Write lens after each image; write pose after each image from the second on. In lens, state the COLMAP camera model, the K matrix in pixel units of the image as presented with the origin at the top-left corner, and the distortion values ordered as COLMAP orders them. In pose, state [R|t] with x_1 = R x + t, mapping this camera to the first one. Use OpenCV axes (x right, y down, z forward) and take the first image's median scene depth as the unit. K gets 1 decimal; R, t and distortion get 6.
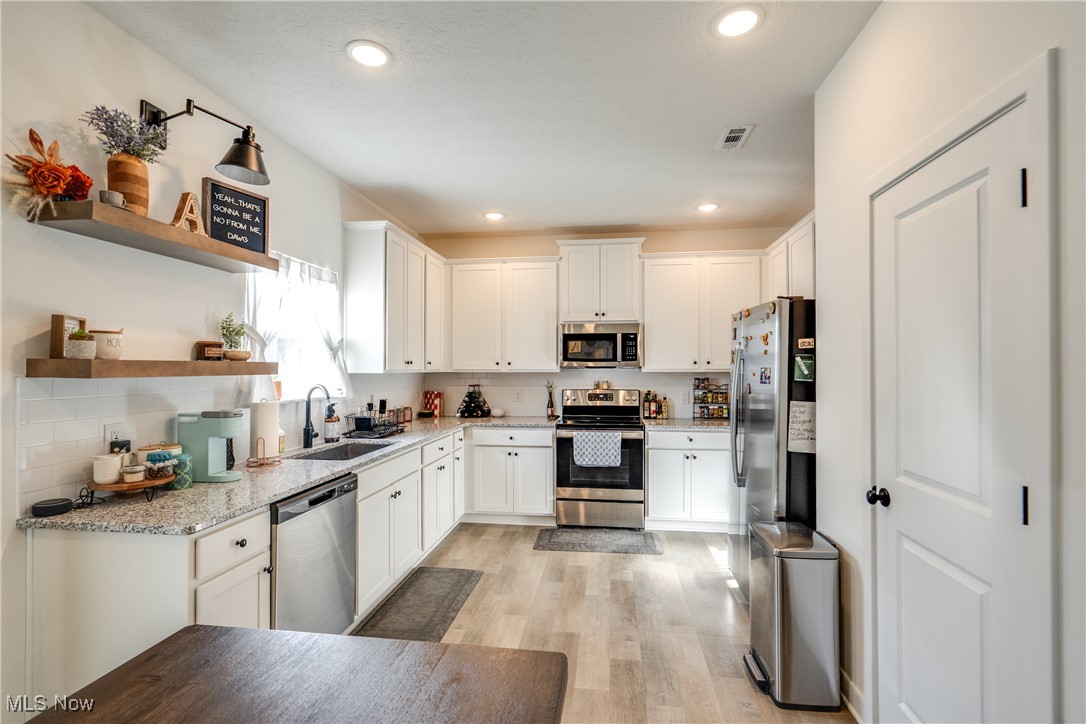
lens RADIAL K [[492.3, 0, 544.4], [0, 492.3, 364.6], [0, 0, 1]] dist [-0.002484, -0.000868]
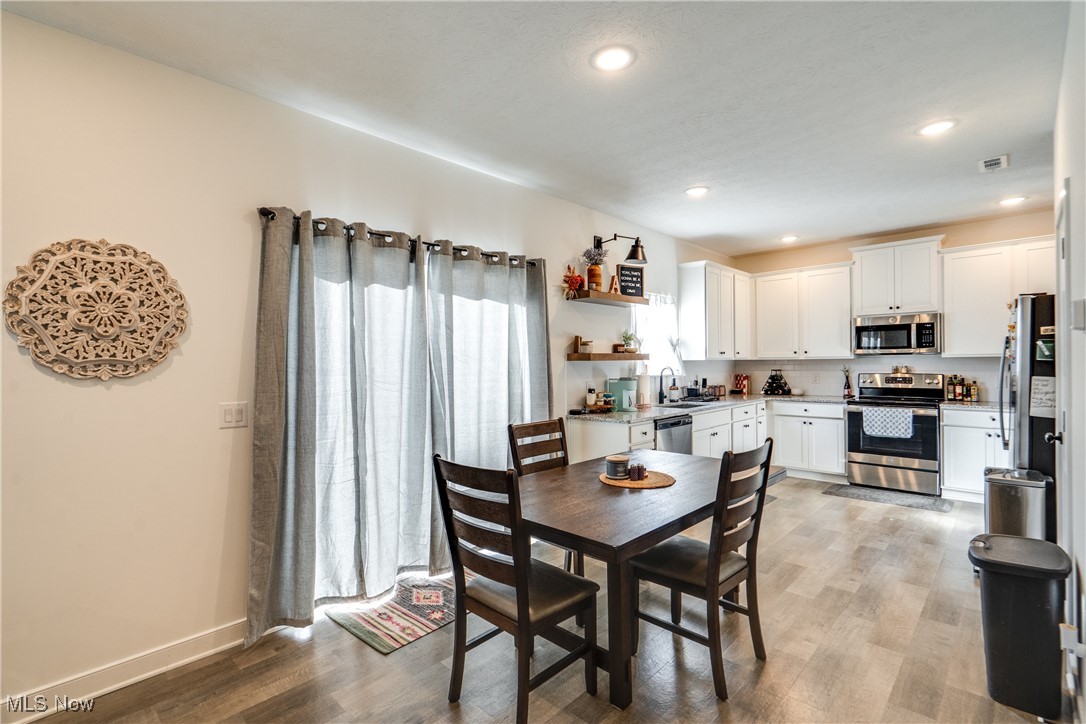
lens RADIAL K [[513.5, 0, 524.2], [0, 513.5, 365.0], [0, 0, 1]] dist [0.003607, 0.000707]
pose [[0.798134, -0.006298, -0.602447, 0.203171], [0.014839, 0.999848, 0.009206, 0.010564], [0.602297, -0.016288, 0.798106, -0.668691]]
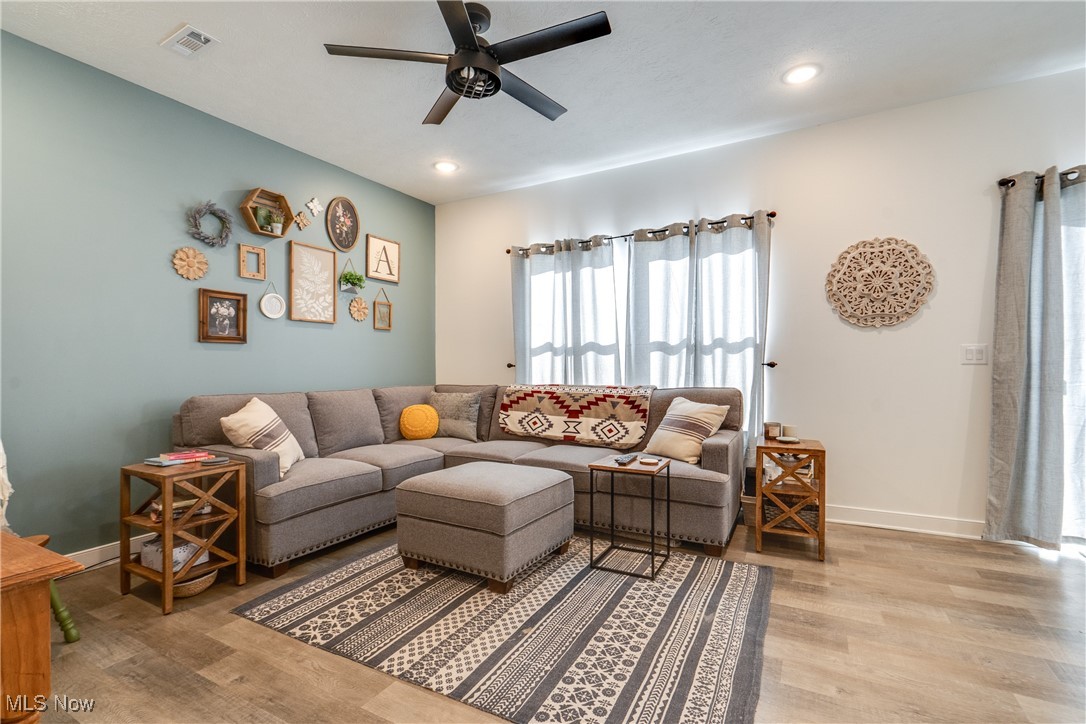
lens RADIAL K [[501.6, 0, 532.3], [0, 501.6, 364.6], [0, 0, 1]] dist [-0.003080, 0.000284]
pose [[-0.367592, -0.003304, -0.929981, 0.588858], [0.016614, 0.999811, -0.010119, 0.107566], [0.929839, -0.019171, -0.367468, -0.747122]]
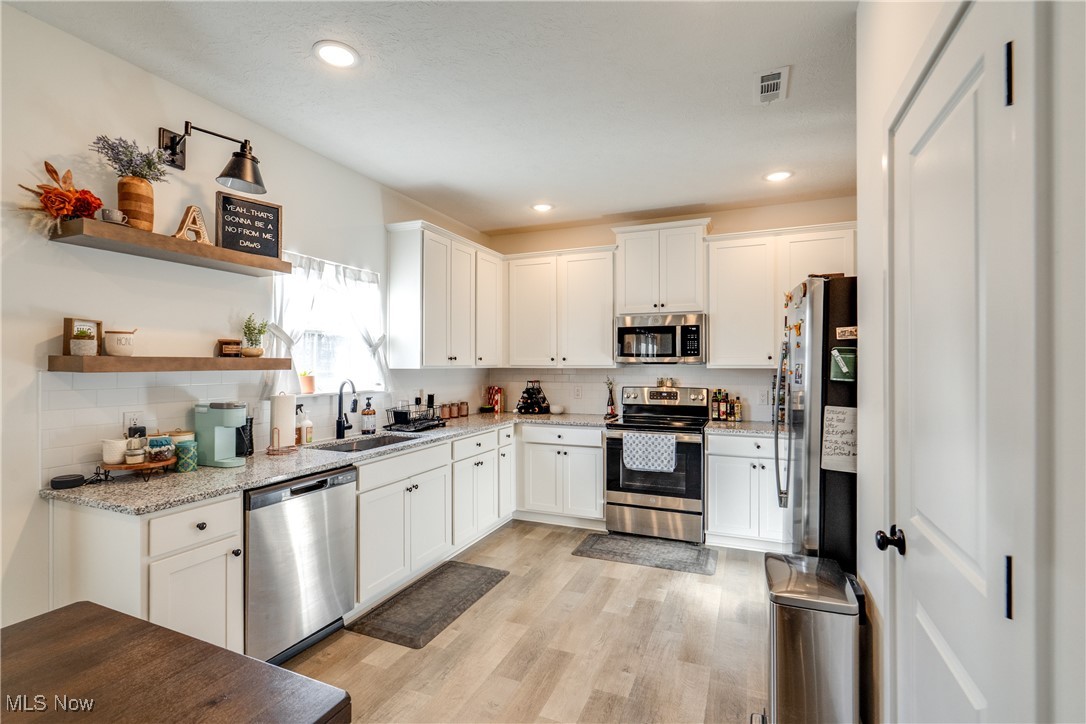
lens RADIAL K [[488.7, 0, 550.8], [0, 488.7, 362.8], [0, 0, 1]] dist [-0.001365, 0.000611]
pose [[0.964048, 0.000105, -0.265727, 0.223714], [0.001284, 0.999986, 0.005054, 0.000060], [0.265724, -0.005213, 0.964035, 0.095218]]
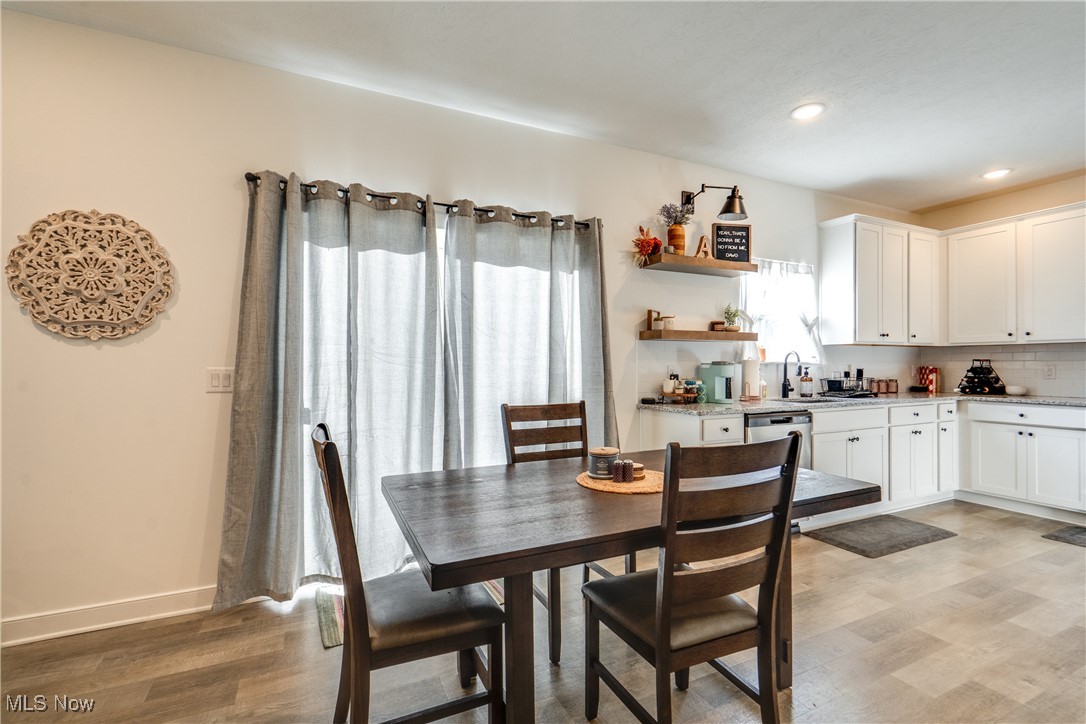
lens RADIAL K [[500.8, 0, 540.6], [0, 500.8, 362.5], [0, 0, 1]] dist [0.001433, -0.001132]
pose [[0.538224, -0.006766, -0.842775, 0.300723], [0.005155, 0.999976, -0.004736, 0.069536], [0.842786, -0.001795, 0.538246, -0.293432]]
